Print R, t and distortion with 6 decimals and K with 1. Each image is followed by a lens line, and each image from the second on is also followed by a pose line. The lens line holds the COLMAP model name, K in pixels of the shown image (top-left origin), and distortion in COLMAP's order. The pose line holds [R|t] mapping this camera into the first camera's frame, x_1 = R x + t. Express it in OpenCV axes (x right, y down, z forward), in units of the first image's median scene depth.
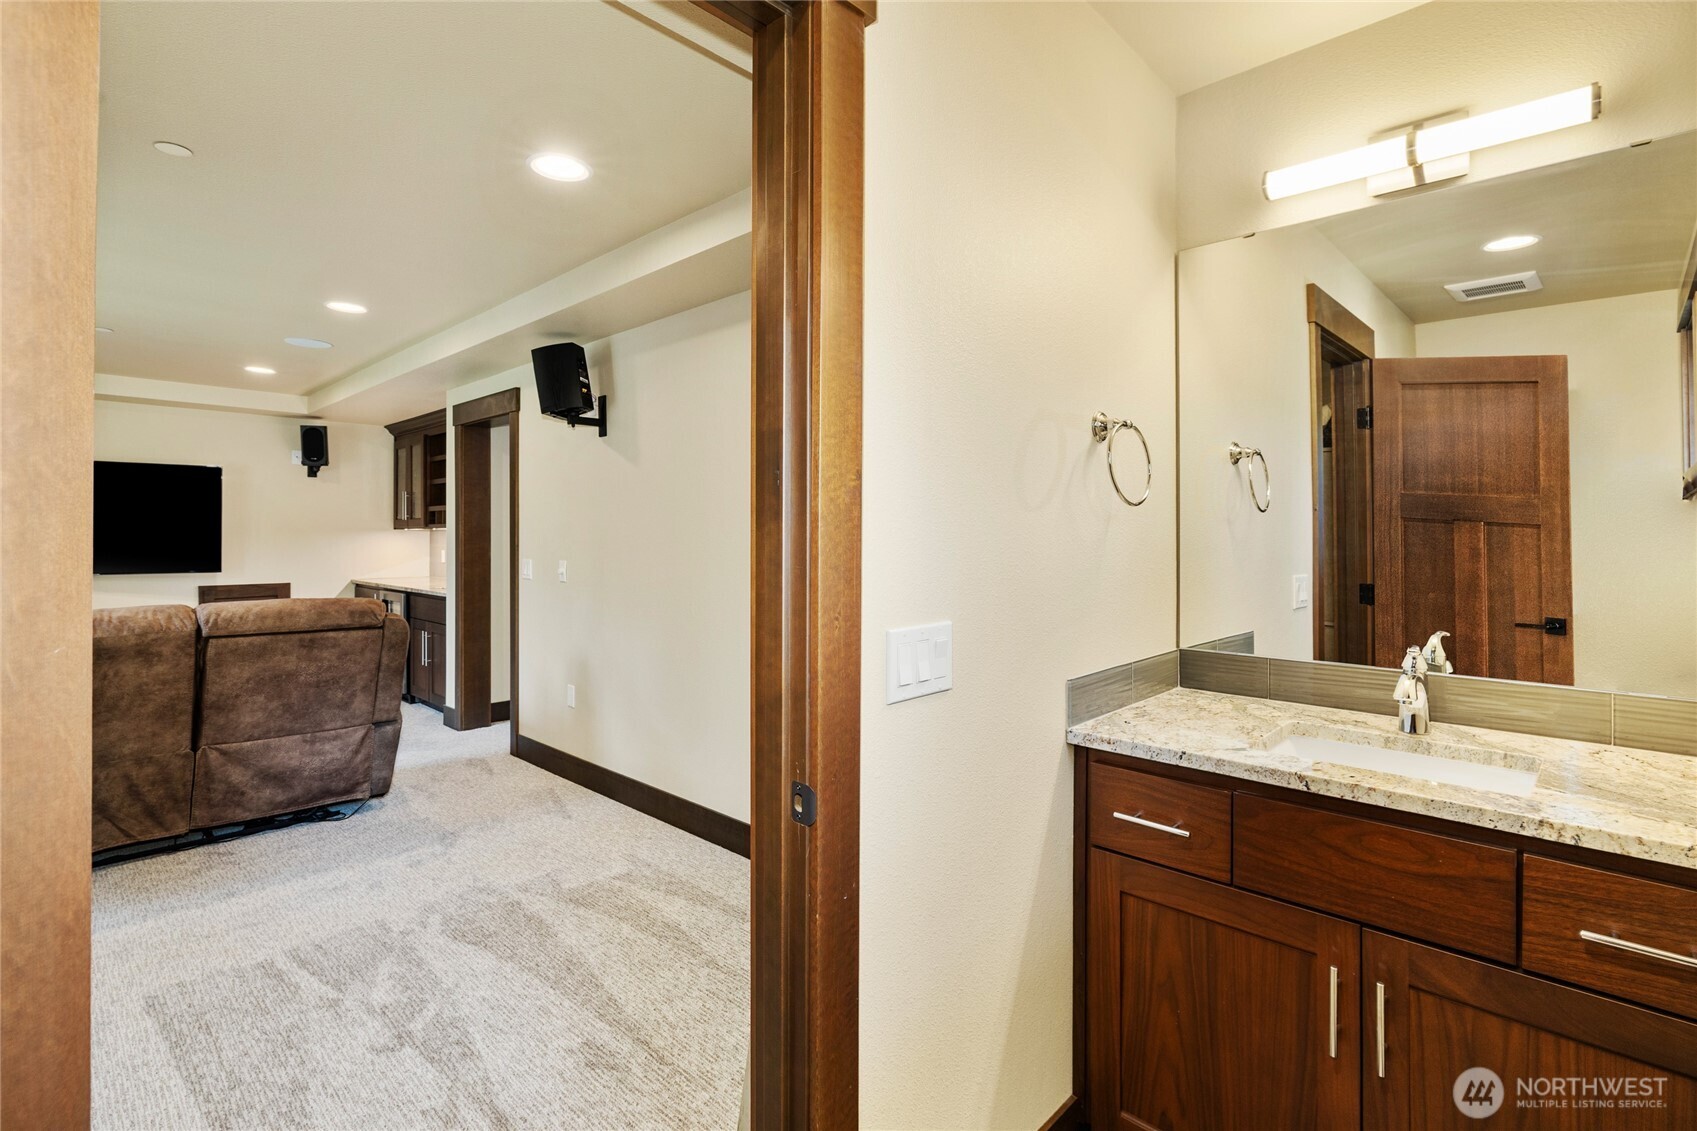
lens RADIAL K [[813.7, 0, 845.0], [0, 813.7, 532.4], [0, 0, 1]] dist [0.000515, 0.000486]
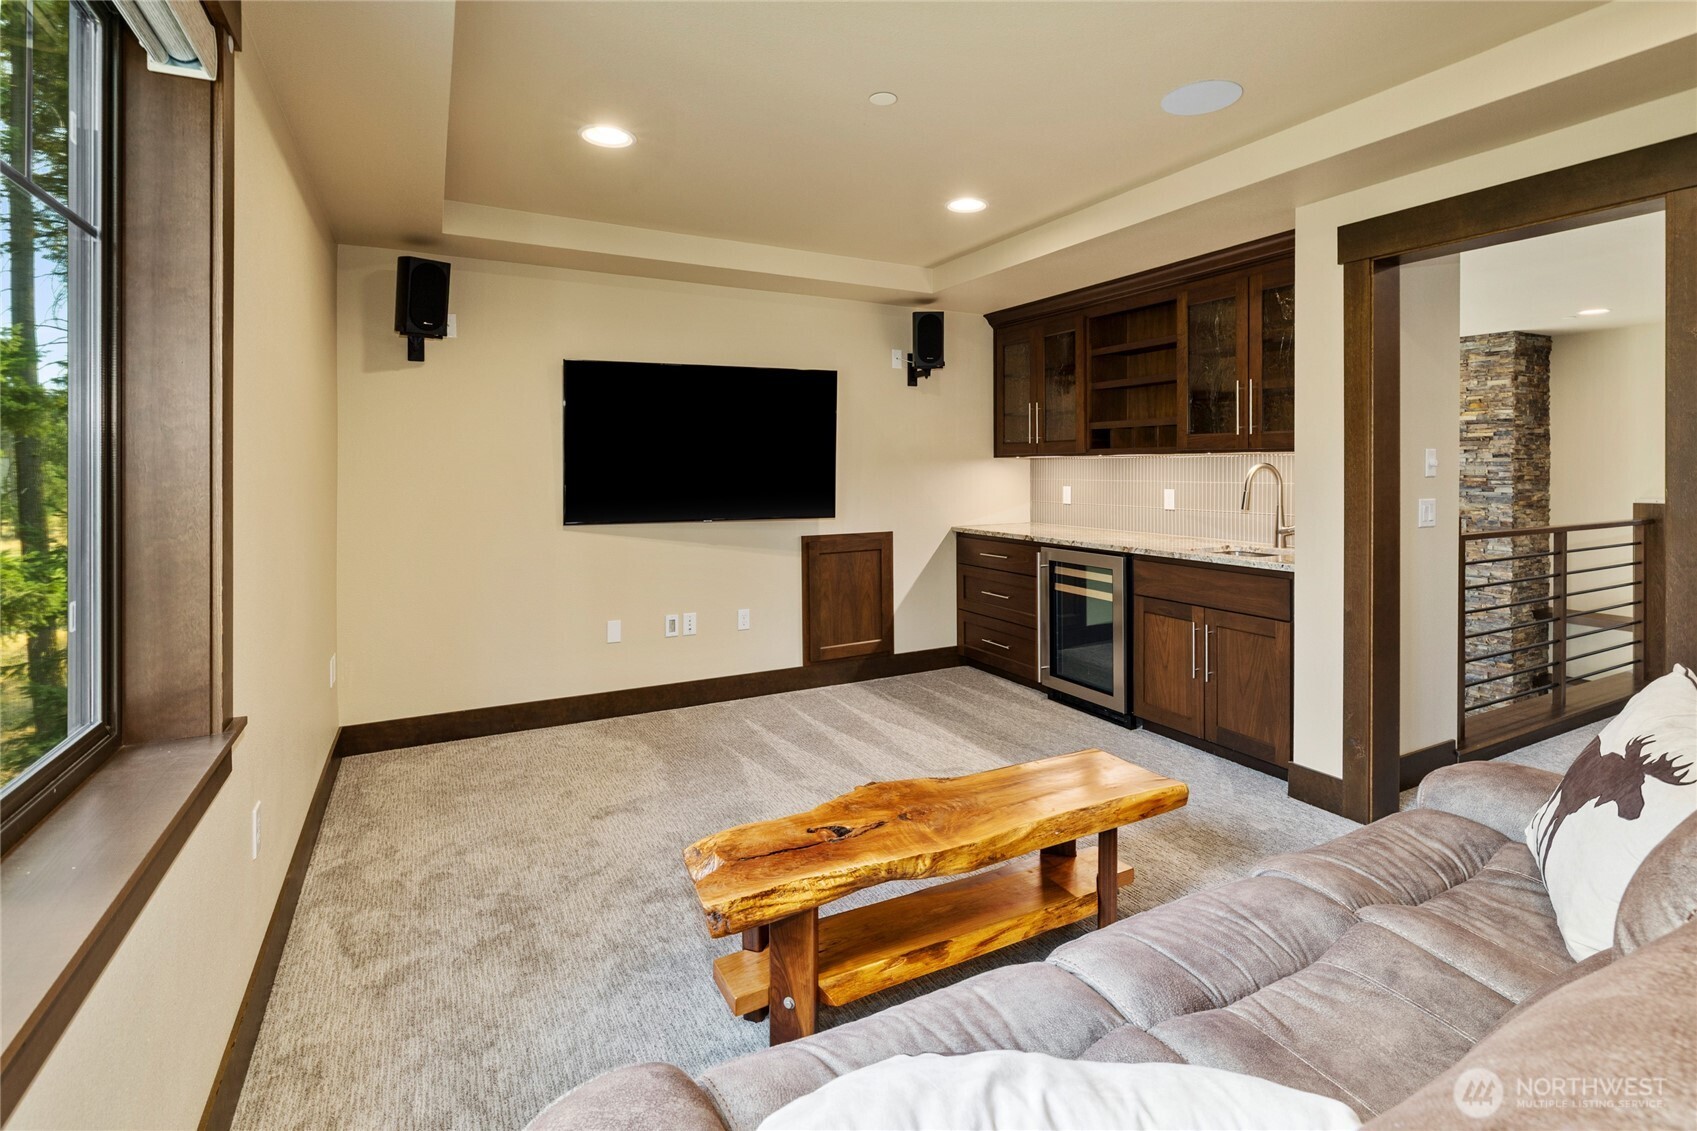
lens RADIAL K [[797.6, 0, 851.2], [0, 797.6, 474.3], [0, 0, 1]] dist [-0.000608, -0.000031]
pose [[0.956274, -0.002698, -0.292459, -0.519470], [0.004728, 0.999969, 0.006233, 0.006106], [0.292433, -0.007343, 0.956258, 0.316616]]
